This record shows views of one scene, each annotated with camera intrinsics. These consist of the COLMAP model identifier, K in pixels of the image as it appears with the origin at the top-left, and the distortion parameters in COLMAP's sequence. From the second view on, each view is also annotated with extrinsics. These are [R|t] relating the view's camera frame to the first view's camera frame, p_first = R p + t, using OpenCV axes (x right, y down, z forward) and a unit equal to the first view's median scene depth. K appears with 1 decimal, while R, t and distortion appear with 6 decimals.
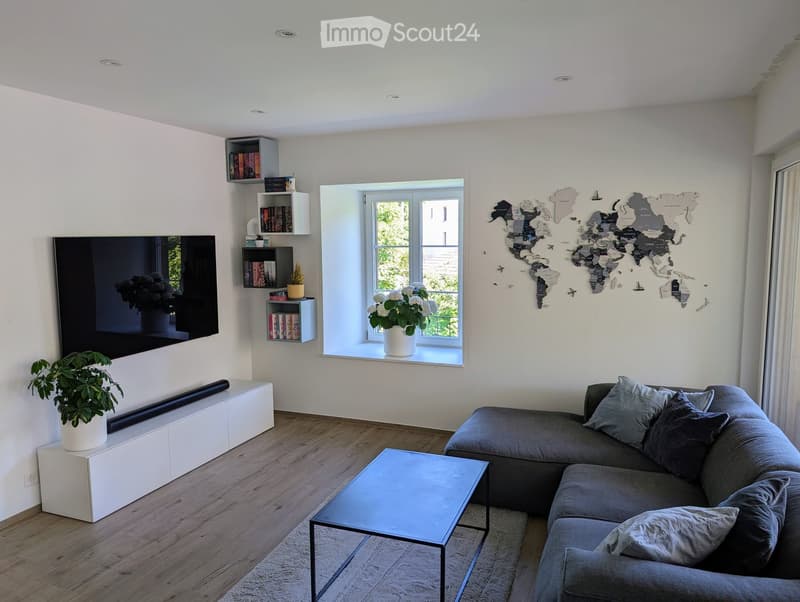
lens RADIAL K [[571.0, 0, 397.0], [0, 571.0, 296.8], [0, 0, 1]] dist [0.007911, -0.001601]
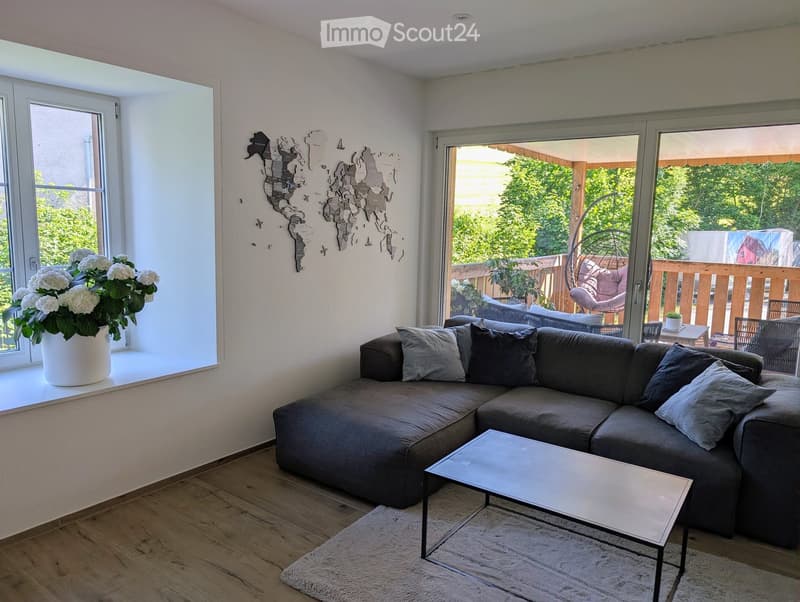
lens RADIAL K [[571.0, 0, 399.4], [0, 571.0, 306.9], [0, 0, 1]] dist [0.007911, -0.001601]
pose [[0.251672, -0.123676, 0.959878, -0.627897], [0.075189, 0.991302, 0.108011, -0.009700], [-0.964888, 0.044988, 0.258782, 0.778486]]
